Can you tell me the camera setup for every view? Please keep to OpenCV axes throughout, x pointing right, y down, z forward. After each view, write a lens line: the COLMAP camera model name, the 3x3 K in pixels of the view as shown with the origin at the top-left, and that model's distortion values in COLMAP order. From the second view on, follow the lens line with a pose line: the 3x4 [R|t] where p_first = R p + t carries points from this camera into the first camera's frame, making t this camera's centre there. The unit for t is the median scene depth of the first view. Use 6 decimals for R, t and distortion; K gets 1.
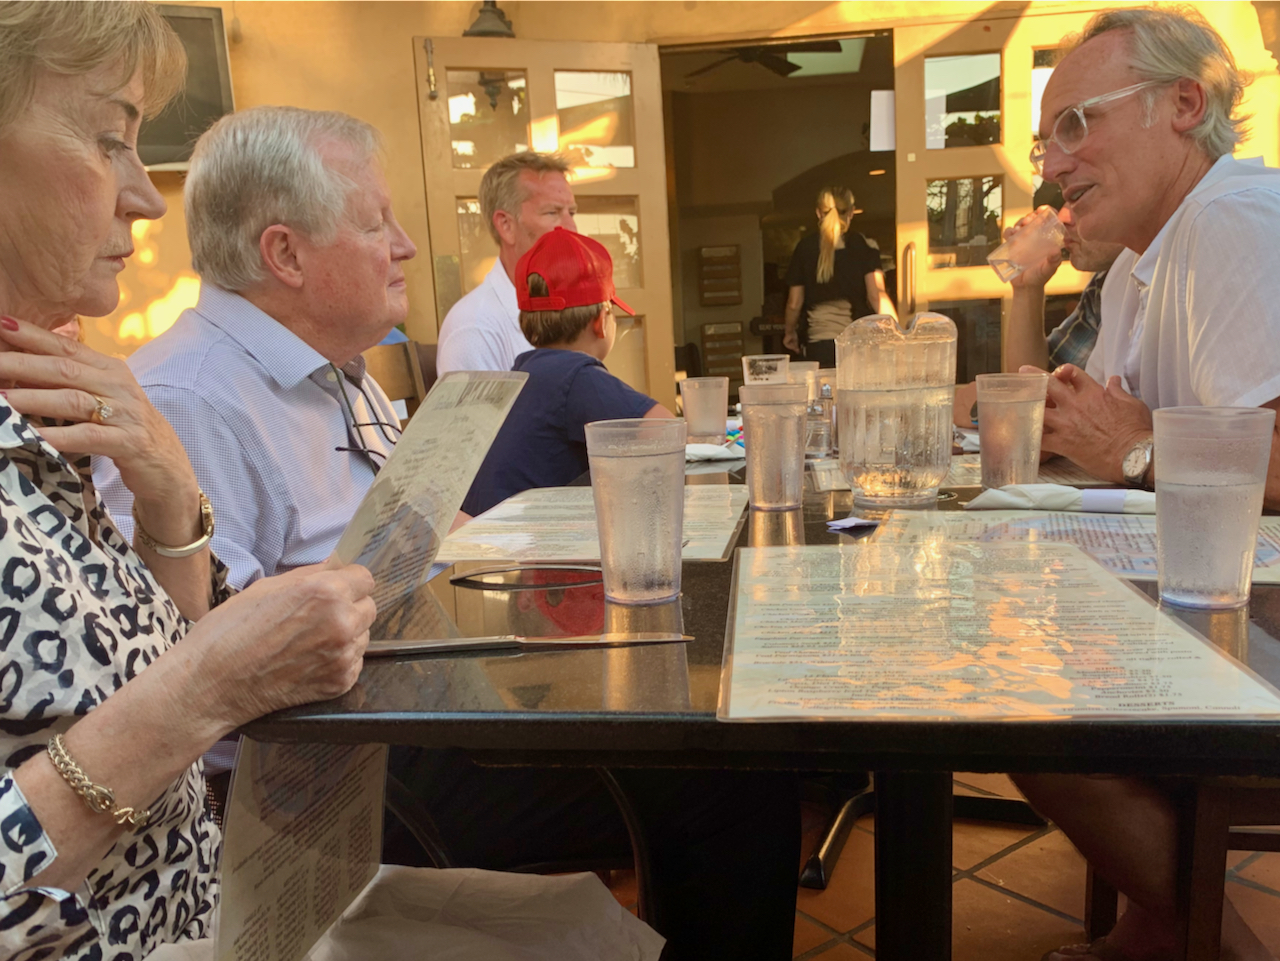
lens RADIAL K [[977.5, 0, 626.6], [0, 977.5, 472.3], [0, 0, 1]] dist [0.005776, -0.003243]
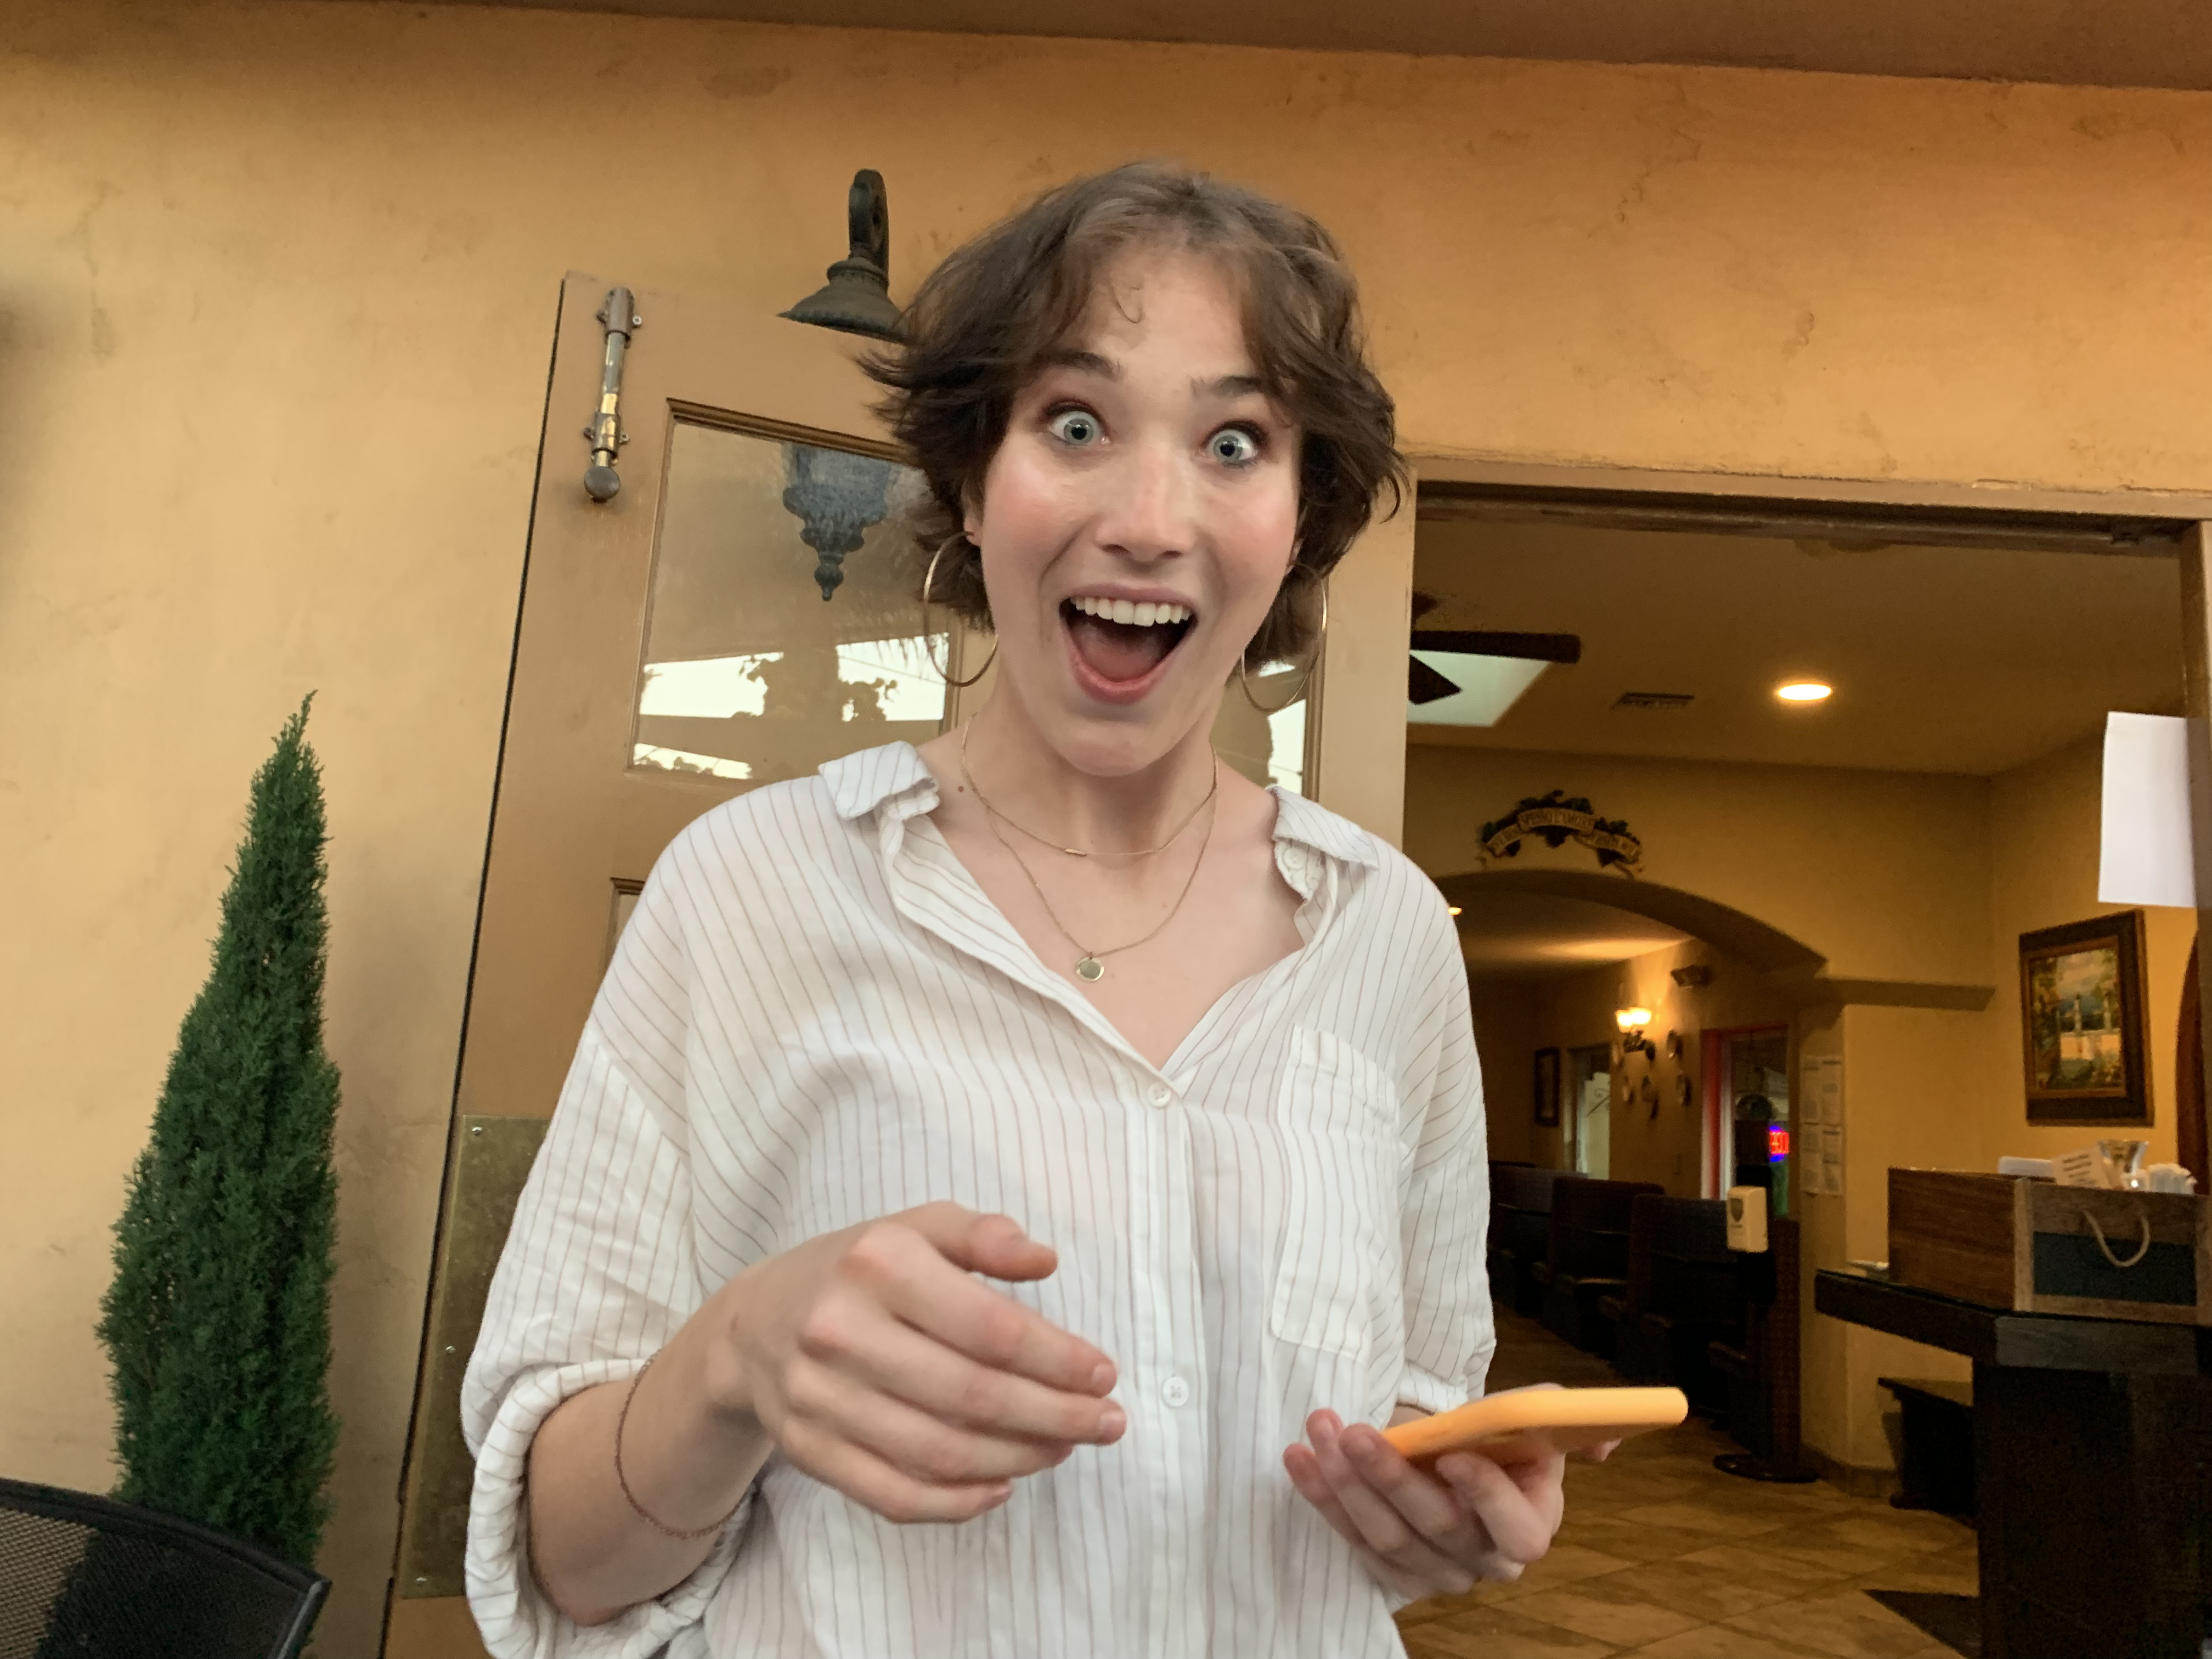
lens RADIAL K [[1689.3, 0, 1082.9], [0, 1689.3, 815.4], [0, 0, 1]] dist [0.005776, -0.003243]
pose [[0.991395, 0.122760, 0.045463, -0.080890], [-0.101113, 0.938664, -0.329677, -0.169345], [-0.083145, 0.322243, 0.942999, 0.587563]]
